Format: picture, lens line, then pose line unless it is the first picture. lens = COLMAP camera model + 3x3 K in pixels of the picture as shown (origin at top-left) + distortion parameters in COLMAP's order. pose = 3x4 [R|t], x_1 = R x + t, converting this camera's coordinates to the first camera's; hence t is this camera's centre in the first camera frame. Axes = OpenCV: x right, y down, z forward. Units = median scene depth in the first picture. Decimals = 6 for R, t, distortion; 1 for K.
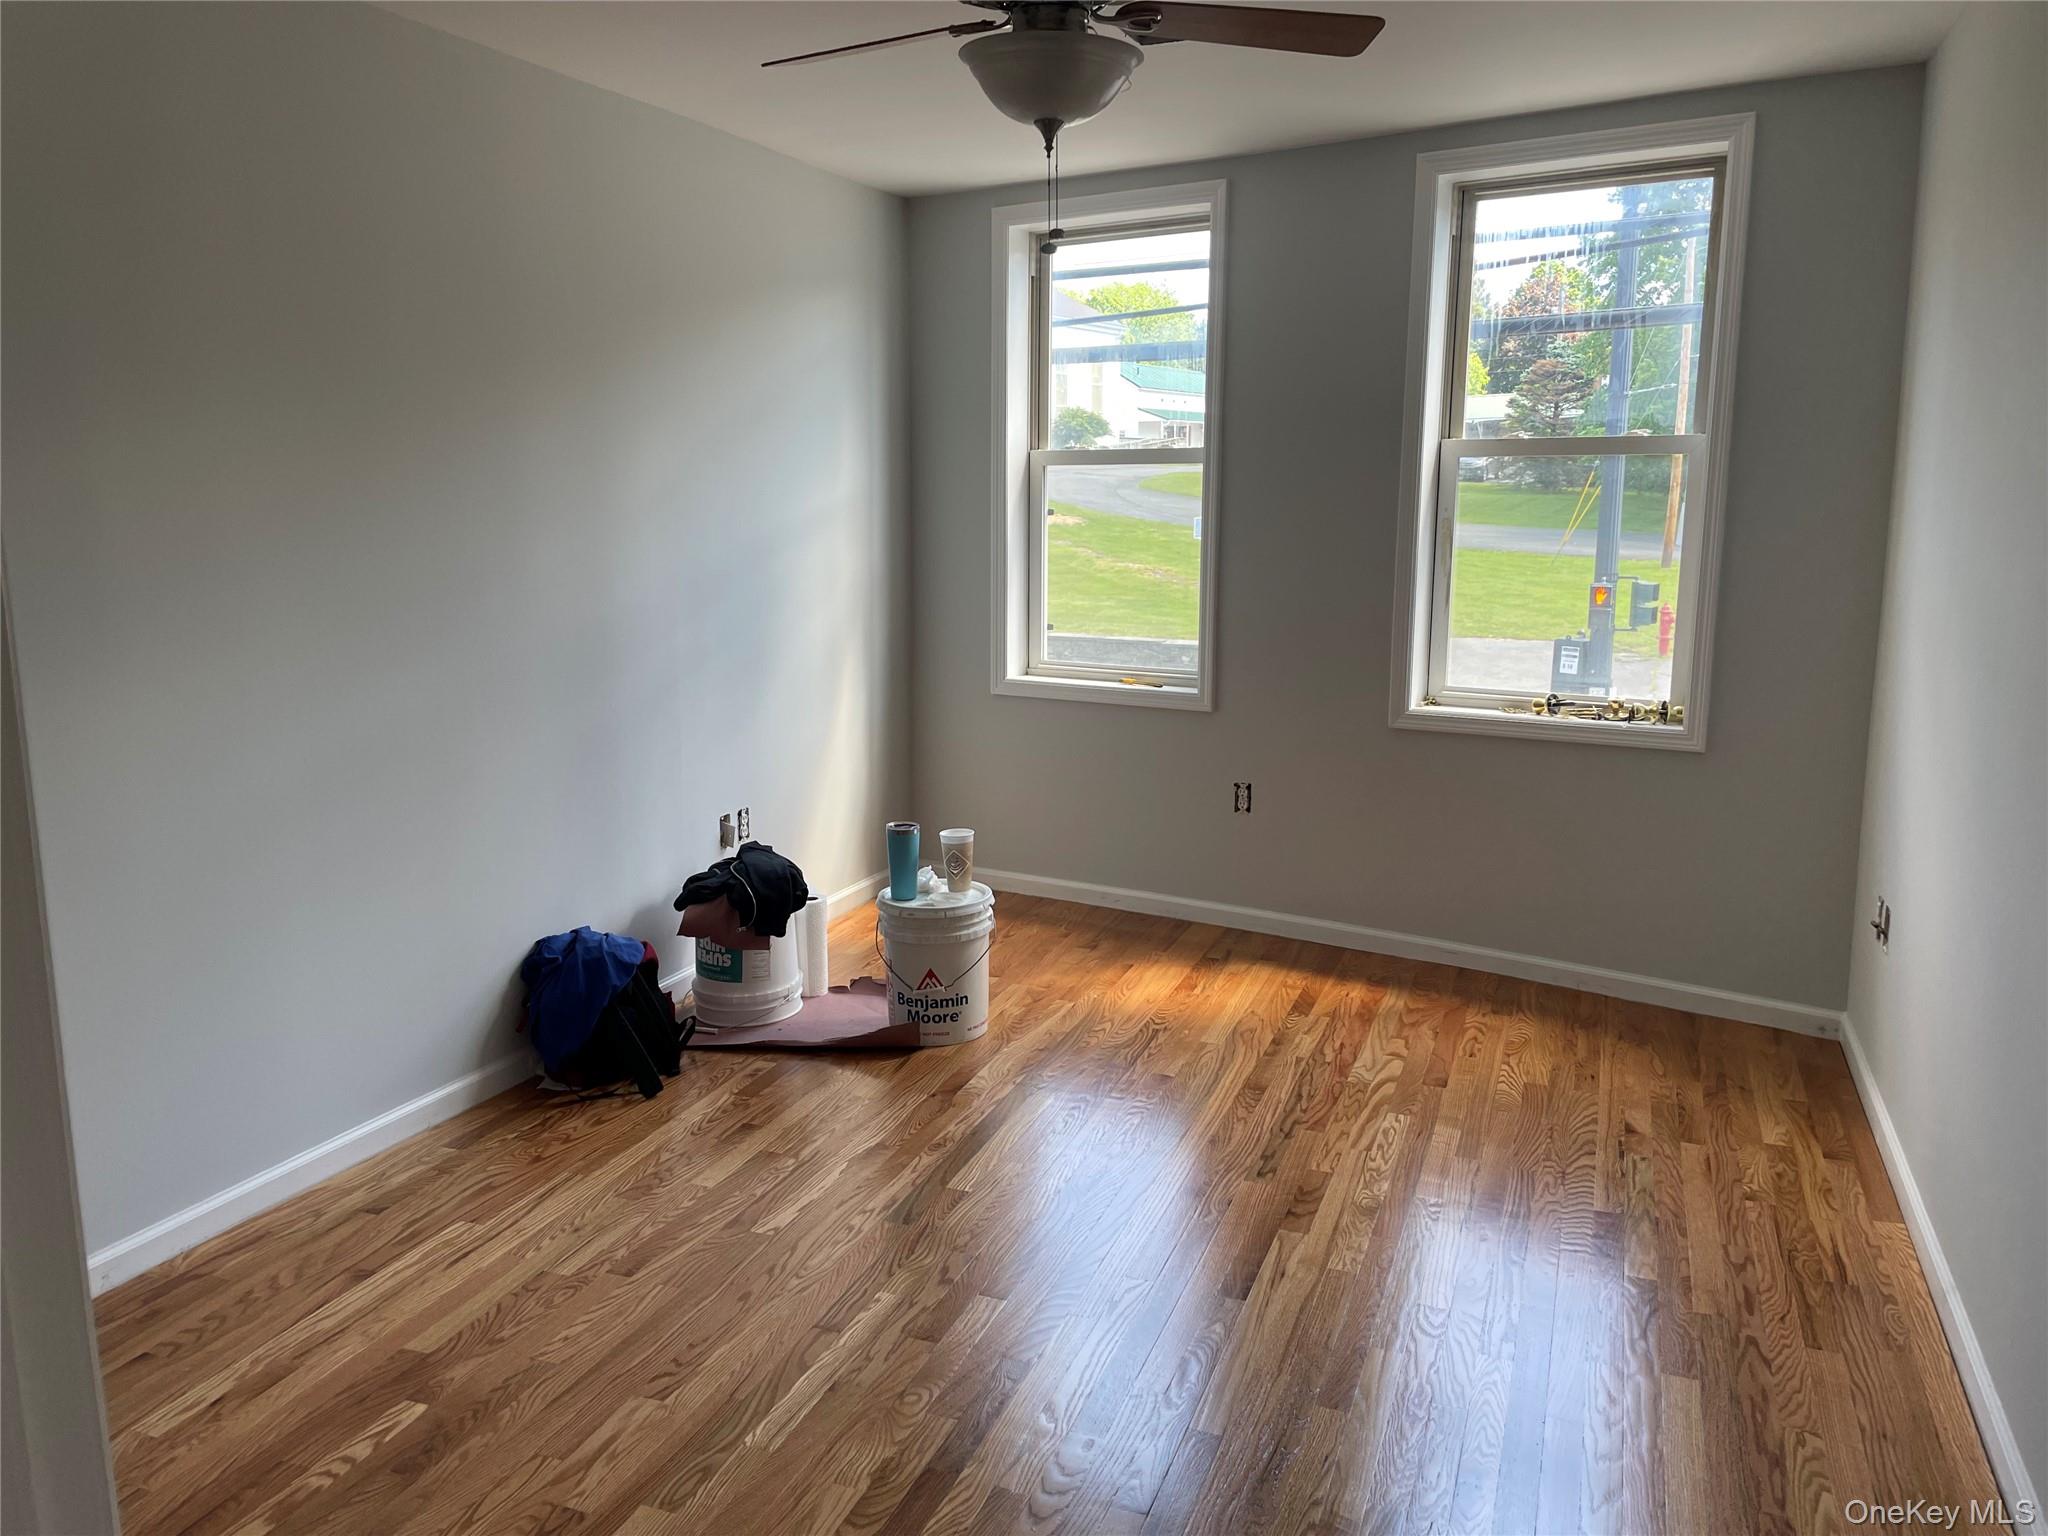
lens RADIAL K [[1541.6, 0, 1024.1], [0, 1541.6, 768.5], [0, 0, 1]] dist [0.006912, 0.002249]
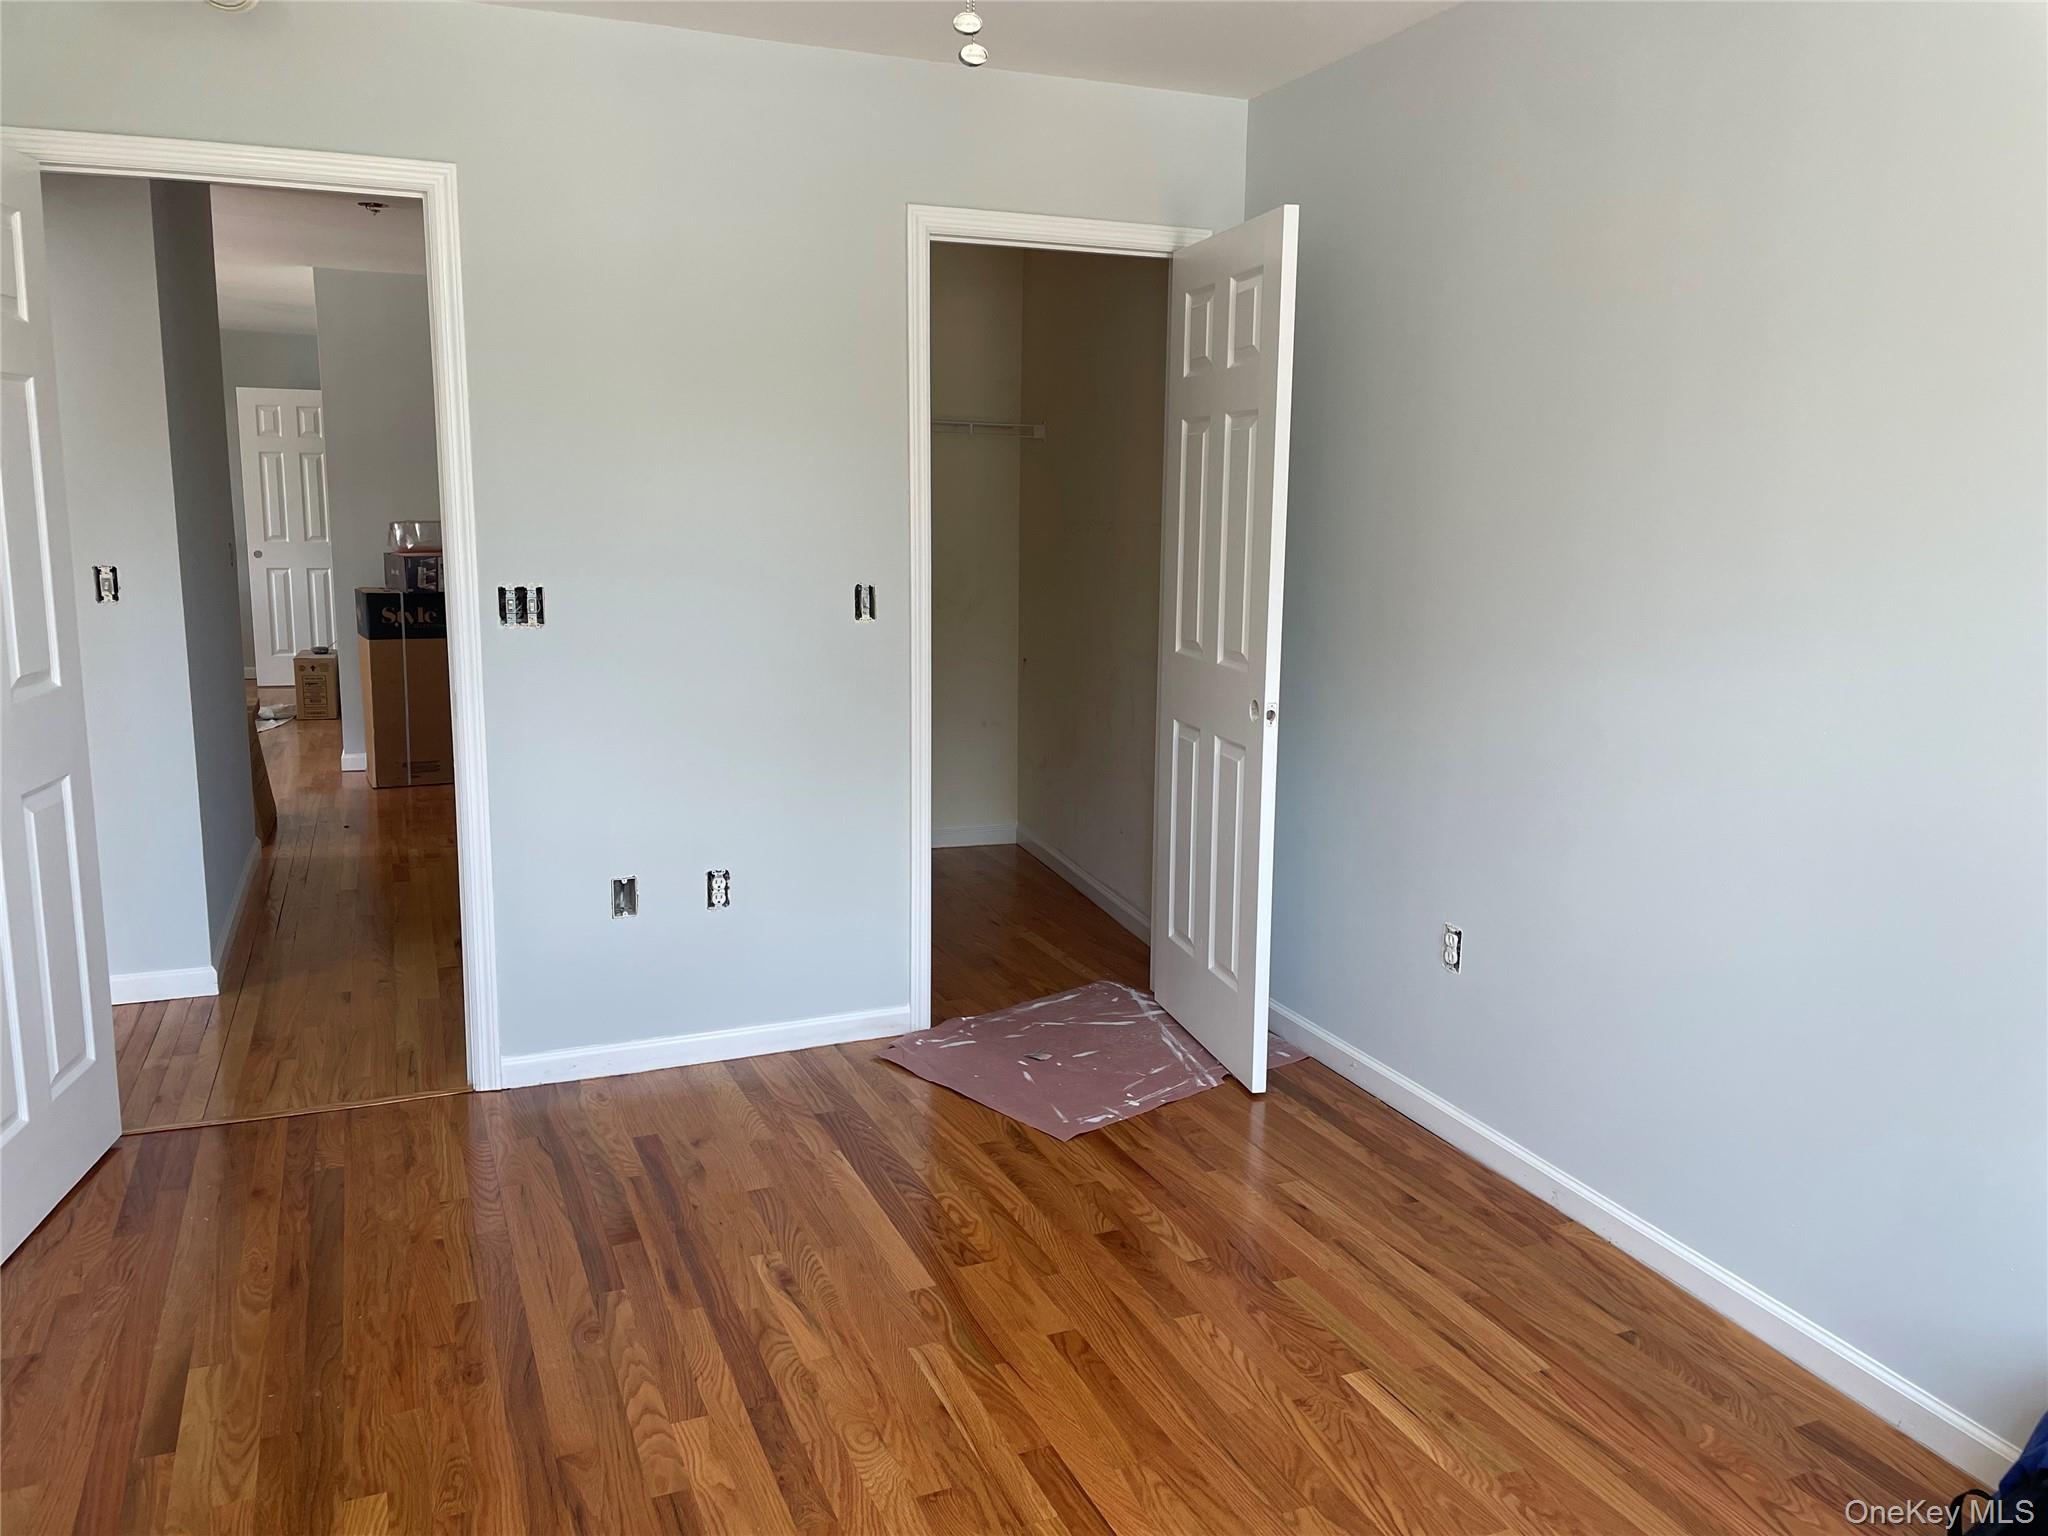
lens RADIAL K [[1541.6, 0, 1022.3], [0, 1541.6, 767.4], [0, 0, 1]] dist [0.006912, 0.002249]
pose [[-0.717840, 0.111920, -0.687153, 0.419719], [-0.147551, 0.940116, 0.307262, -0.250100], [0.680392, 0.321955, -0.658340, 1.435874]]
